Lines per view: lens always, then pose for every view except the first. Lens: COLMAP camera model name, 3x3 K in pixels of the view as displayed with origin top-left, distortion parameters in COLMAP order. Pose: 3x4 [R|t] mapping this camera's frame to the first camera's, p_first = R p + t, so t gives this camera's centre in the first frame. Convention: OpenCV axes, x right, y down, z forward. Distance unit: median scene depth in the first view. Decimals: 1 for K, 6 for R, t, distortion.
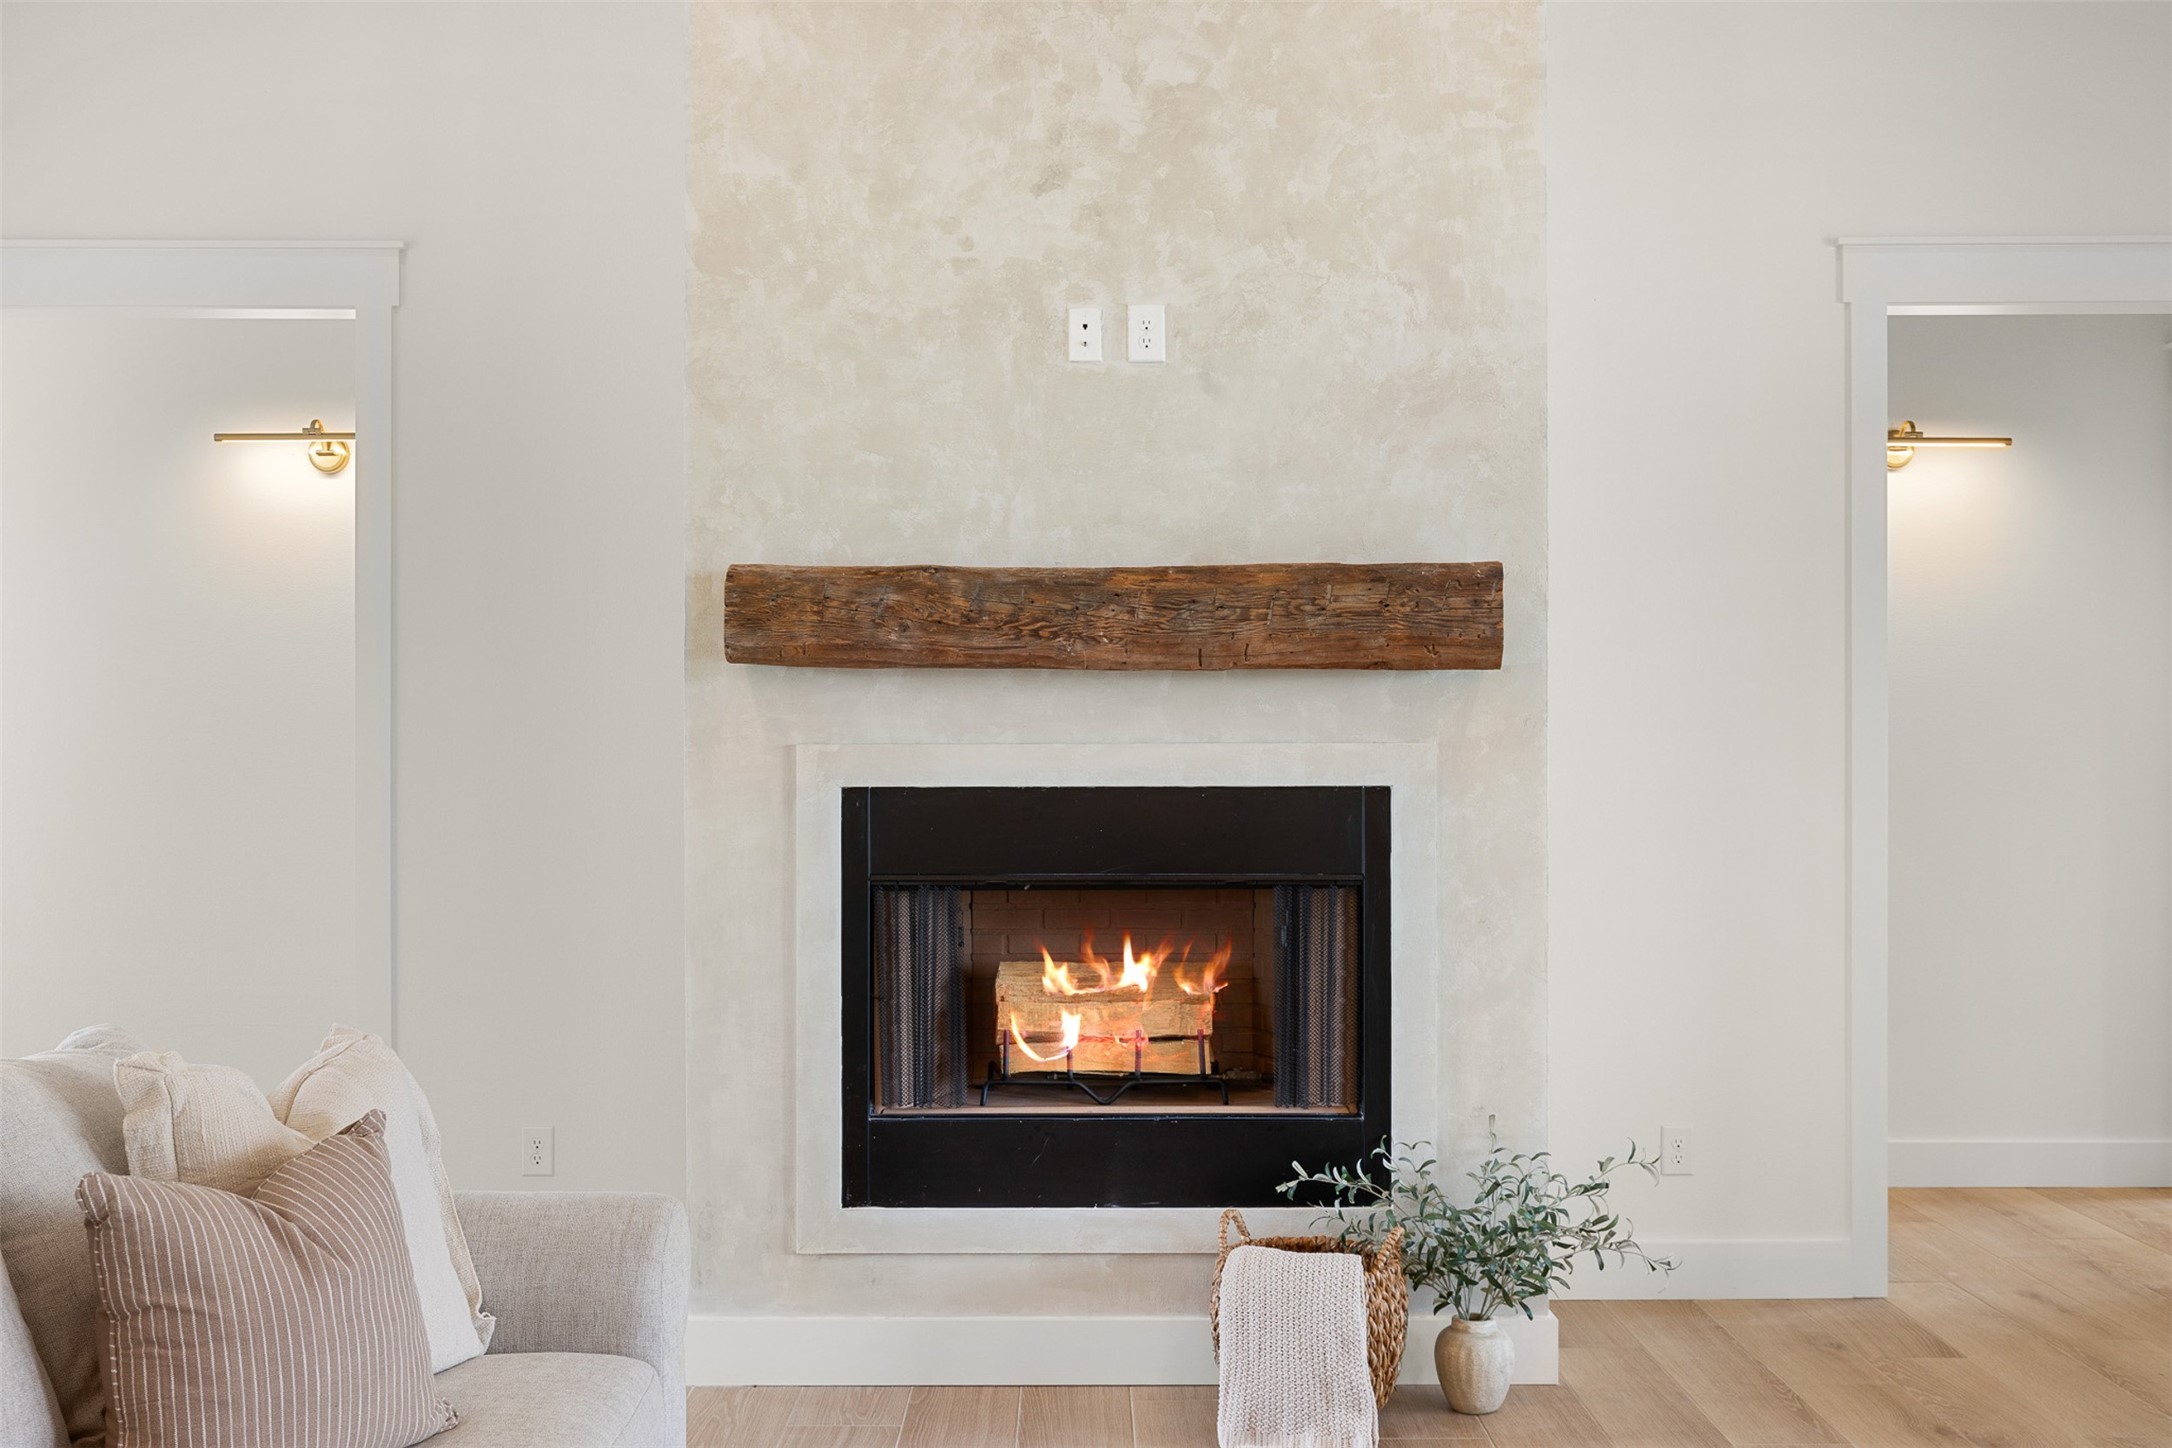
lens RADIAL K [[2190.1, 0, 1086.0], [0, 2190.1, 724.0], [0, 0, 1]] dist [0.004610, 0.002053]
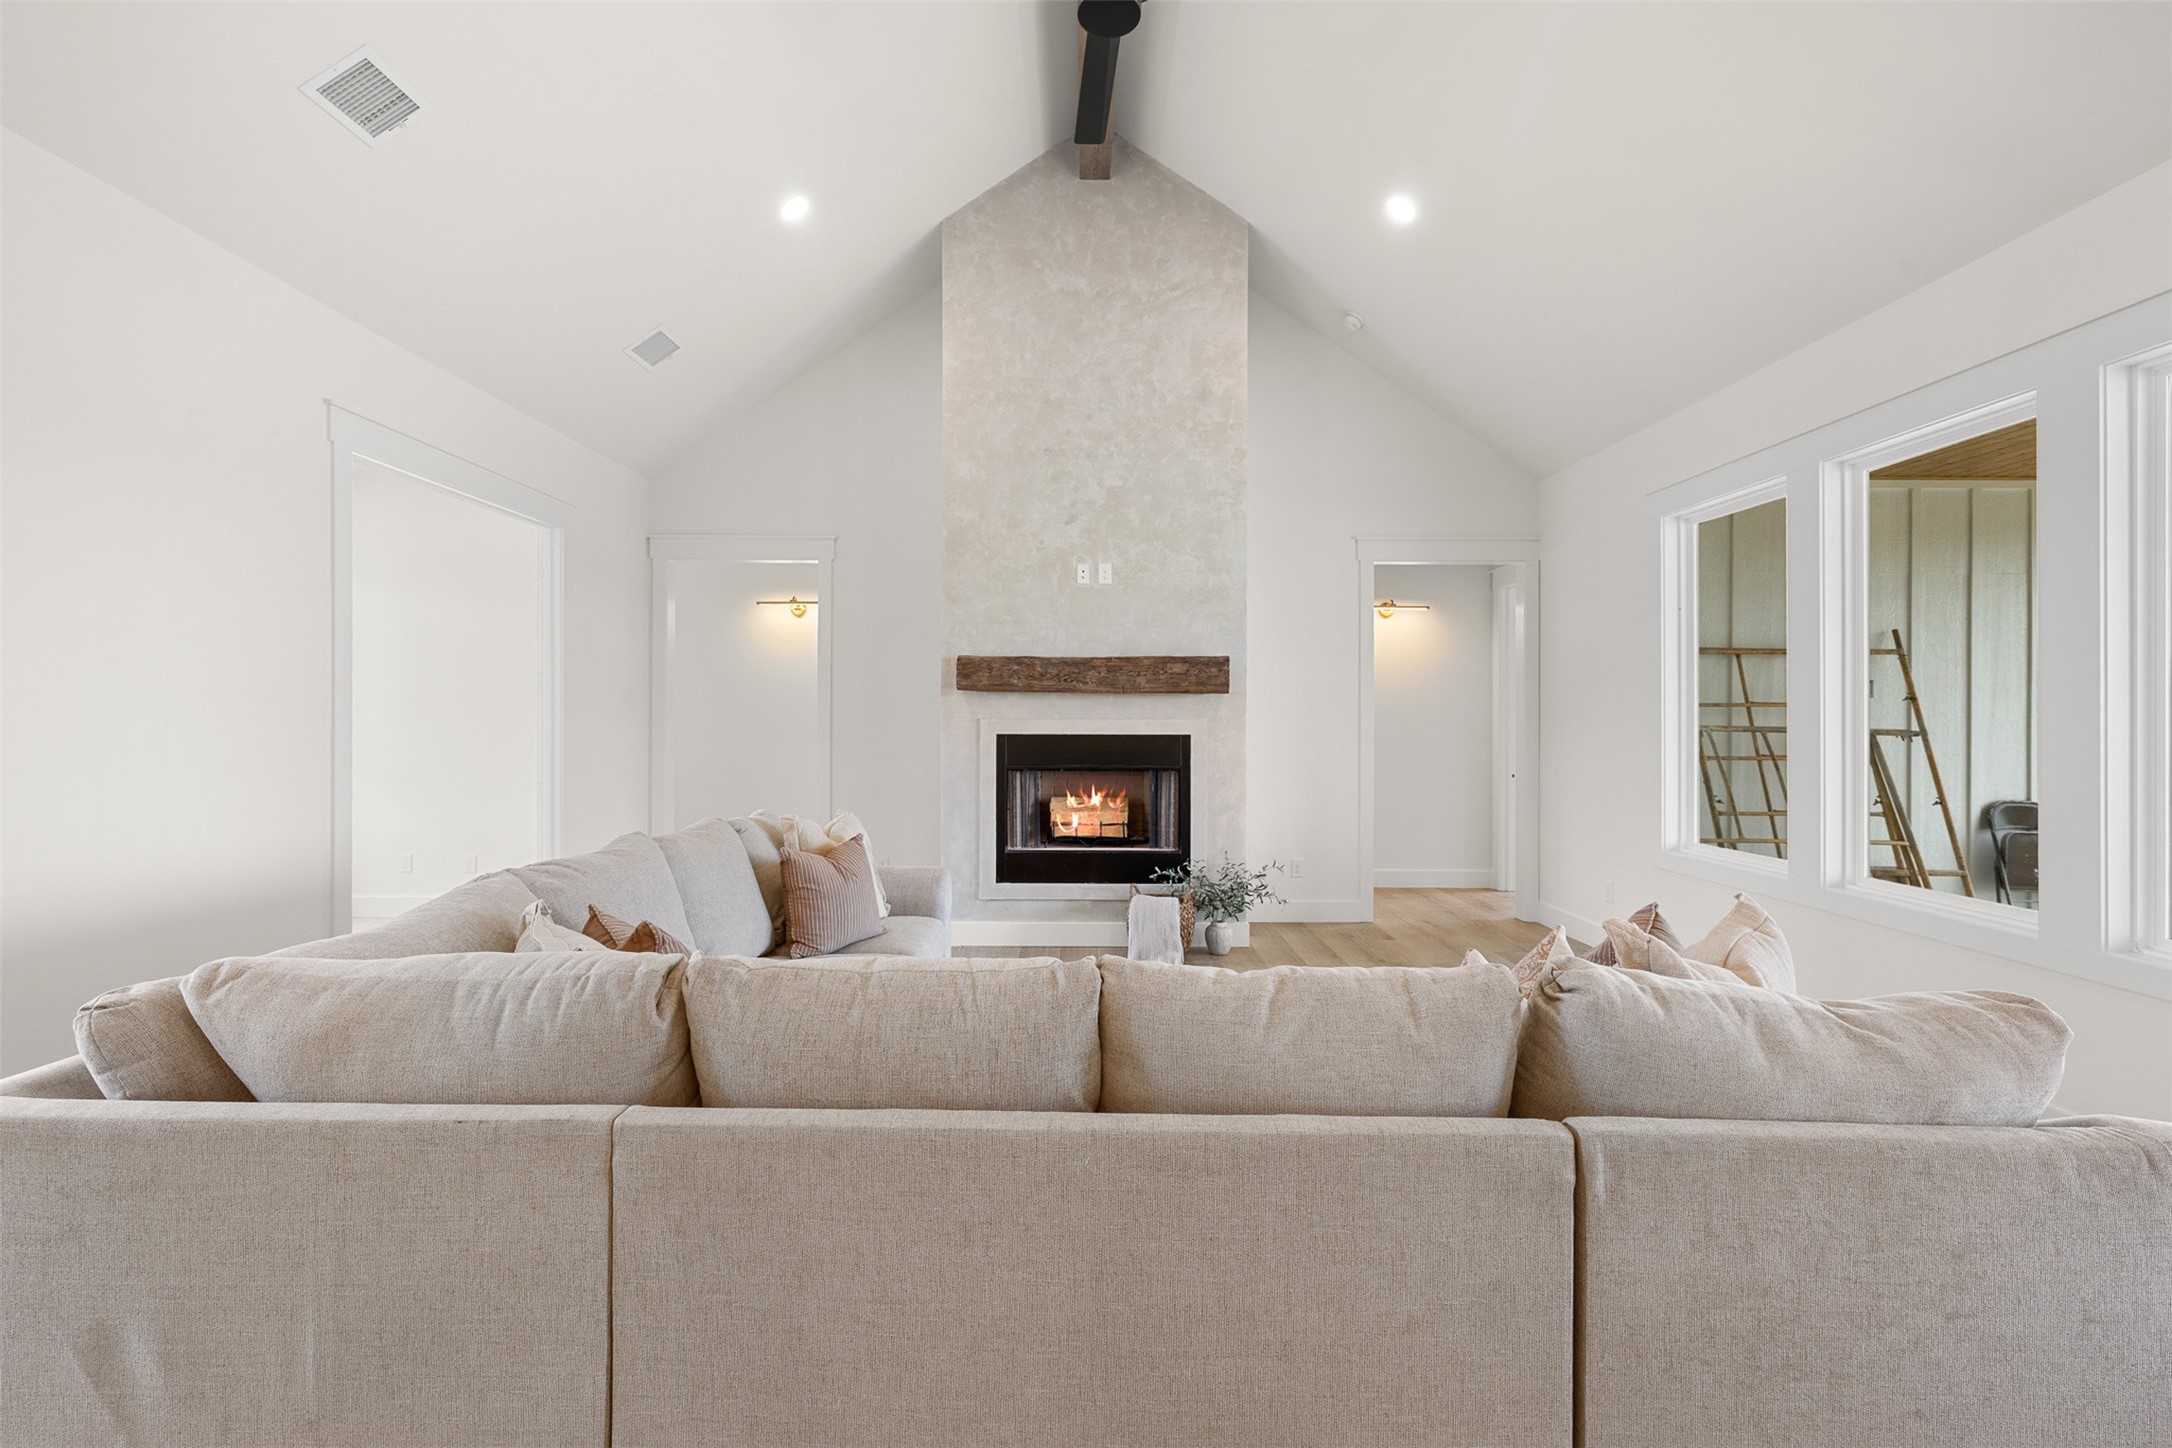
lens RADIAL K [[924.9, 0, 1086.0], [0, 924.9, 724.0], [0, 0, 1]] dist [0.000314, 0.000132]
pose [[0.999965, 0.004301, 0.007152, -0.004531], [-0.004399, 0.999898, 0.013625, -0.000917], [-0.007093, -0.013656, 0.999882, -0.195874]]
